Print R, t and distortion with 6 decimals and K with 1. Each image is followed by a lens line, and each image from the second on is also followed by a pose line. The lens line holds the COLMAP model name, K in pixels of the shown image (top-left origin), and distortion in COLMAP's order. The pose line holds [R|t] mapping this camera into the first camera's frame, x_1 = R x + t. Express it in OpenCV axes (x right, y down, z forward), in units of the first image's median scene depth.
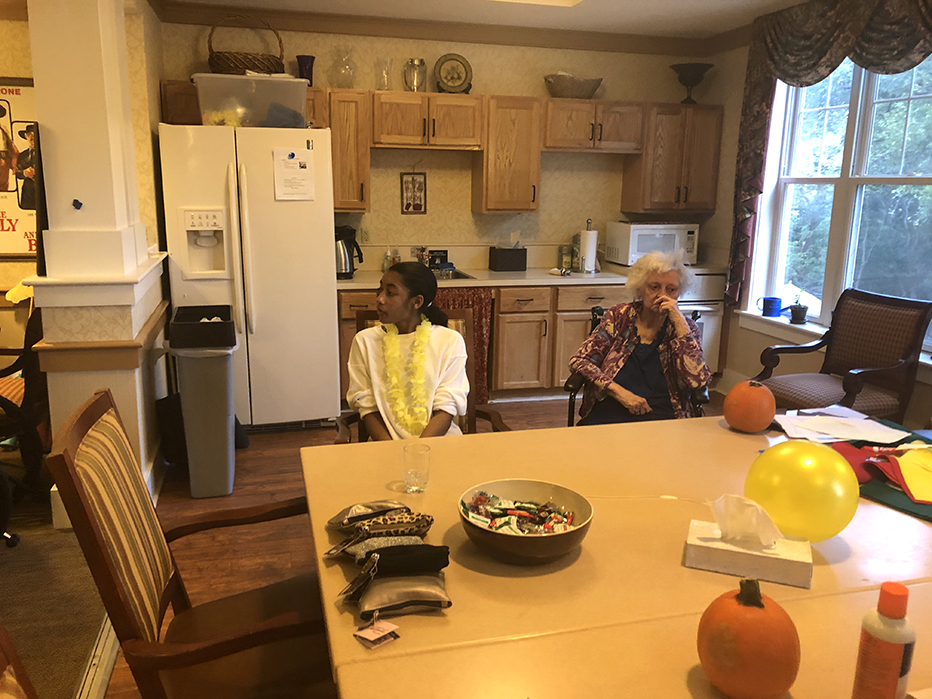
lens RADIAL K [[758.6, 0, 459.6], [0, 758.6, 355.4], [0, 0, 1]] dist [0.012601, -0.012720]
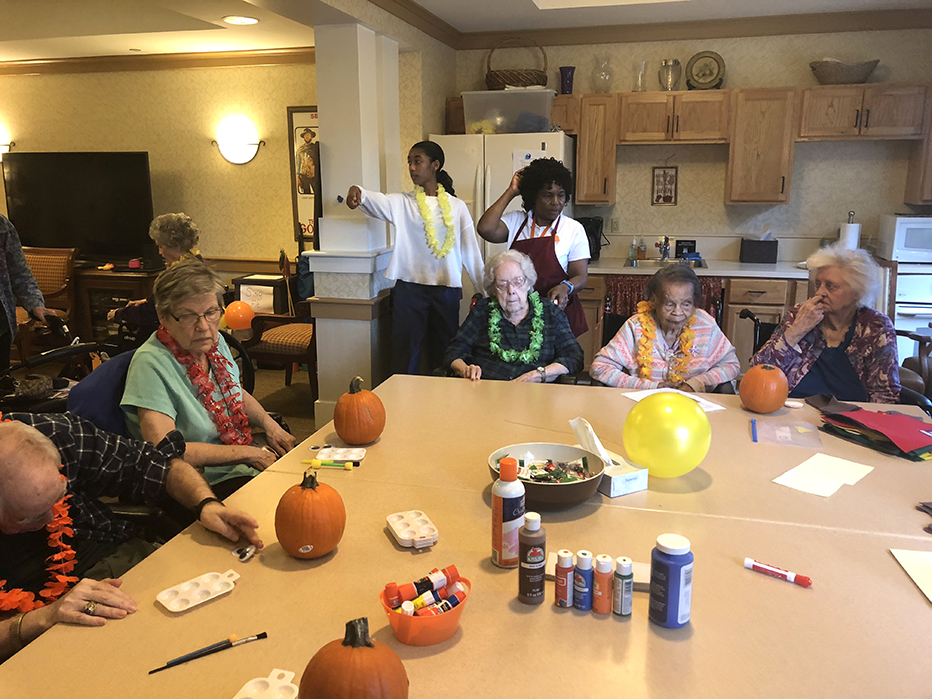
lens RADIAL K [[760.5, 0, 461.2], [0, 760.5, 346.2], [0, 0, 1]] dist [0.008734, 0.003648]
pose [[0.871973, 0.089708, -0.481265, 0.236436], [-0.089886, 0.995692, 0.022739, 0.010362], [0.481232, 0.023431, 0.876280, -0.063552]]
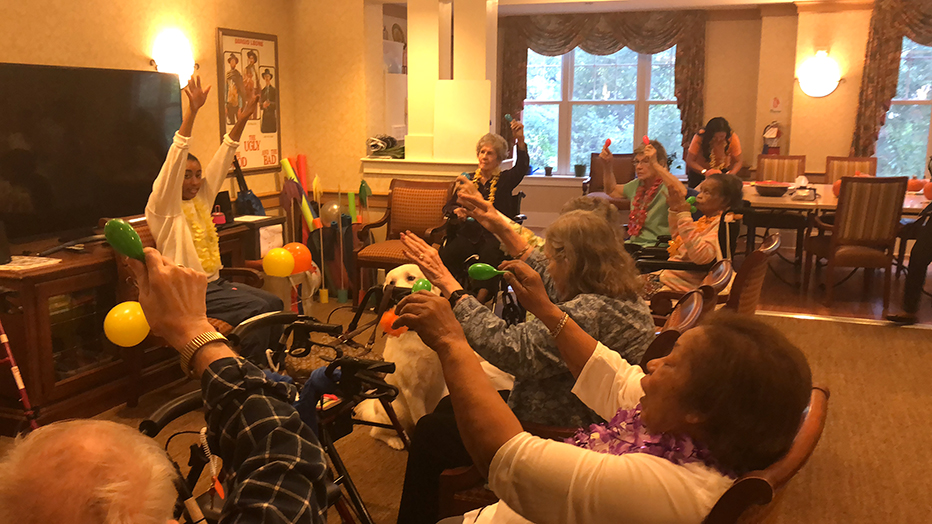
lens RADIAL K [[883.6, 0, 463.8], [0, 883.6, 270.0], [0, 0, 1]] dist [0.107391, -0.254019]
pose [[0.570606, -0.164618, 0.804556, -1.486706], [0.187965, 0.979875, 0.067181, 0.000009], [-0.799424, 0.112894, 0.590065, -0.127234]]
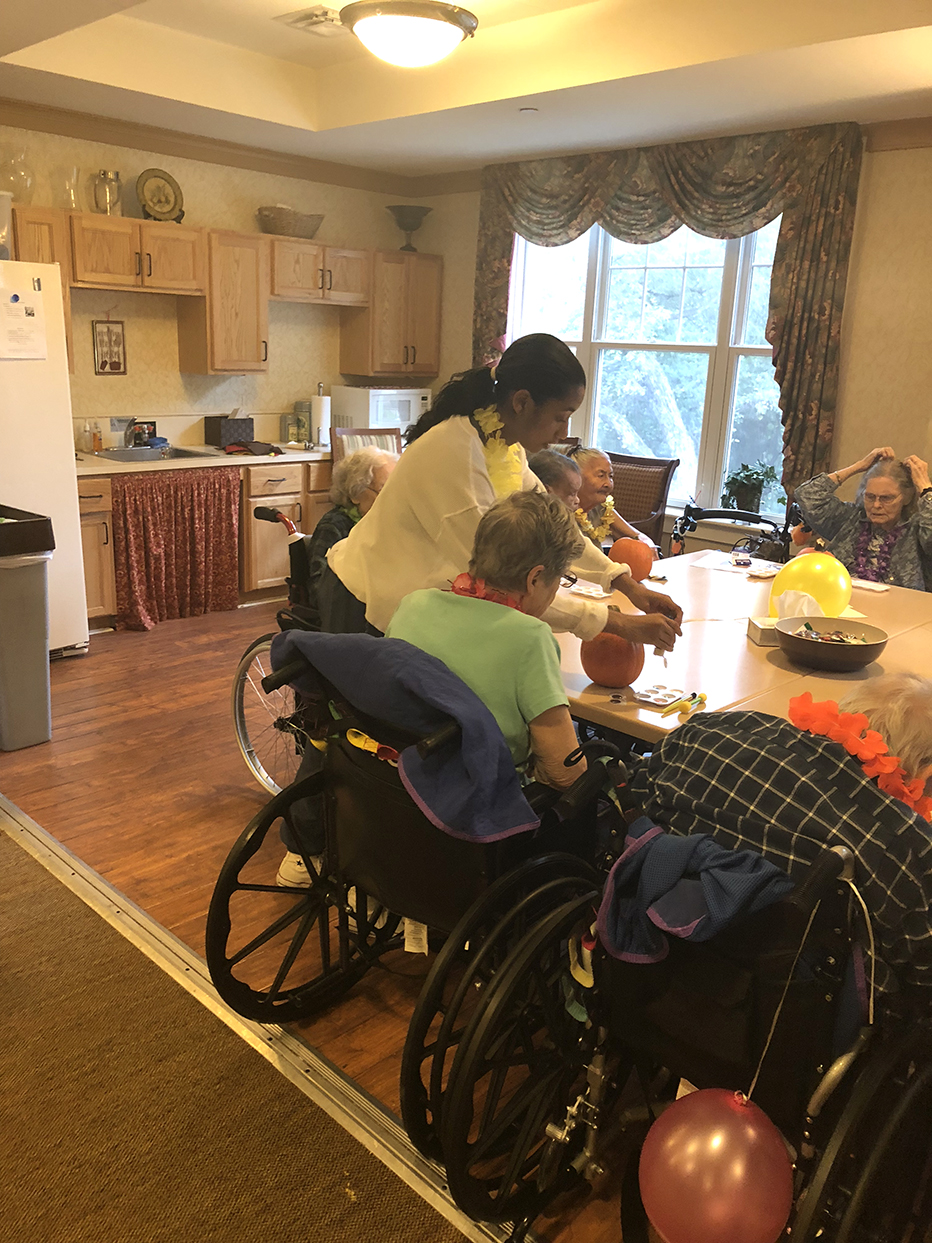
lens RADIAL K [[1033.1, 0, 454.1], [0, 1033.1, 619.8], [0, 0, 1]] dist [0.029152, -0.002472]
pose [[0.861473, -0.114628, 0.494697, -0.331040], [0.086930, 0.993098, 0.078734, 0.007814], [-0.500308, -0.024823, 0.865492, -0.097829]]
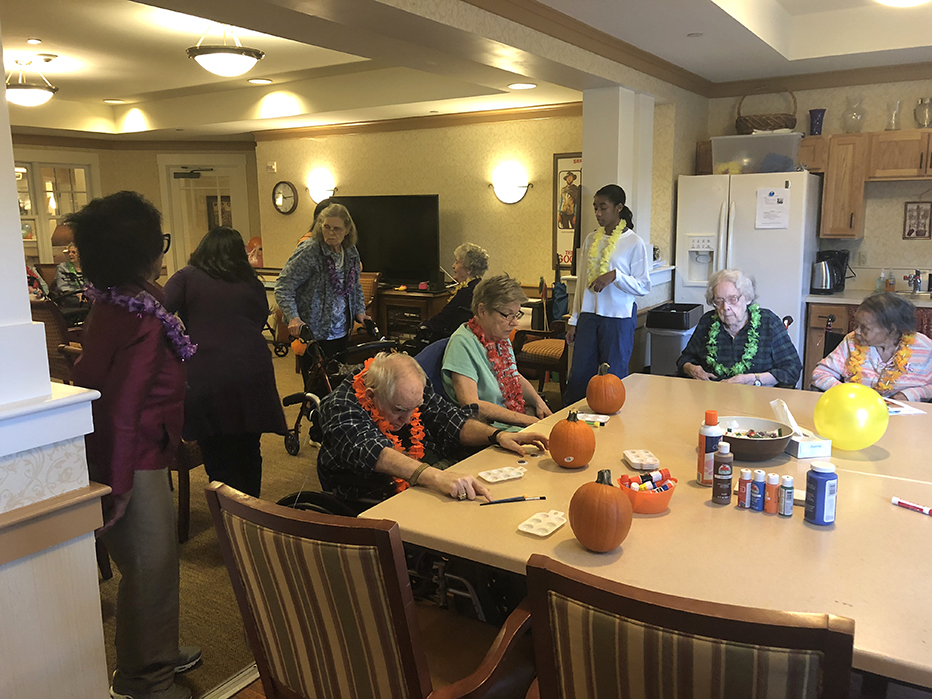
lens RADIAL K [[761.2, 0, 468.4], [0, 761.2, 347.0], [0, 0, 1]] dist [0.016073, -0.008748]
pose [[0.679674, 0.106952, -0.725675, 0.328881], [-0.139145, 0.990149, 0.015607, 0.036376], [0.720196, 0.090367, 0.687860, -0.191633]]
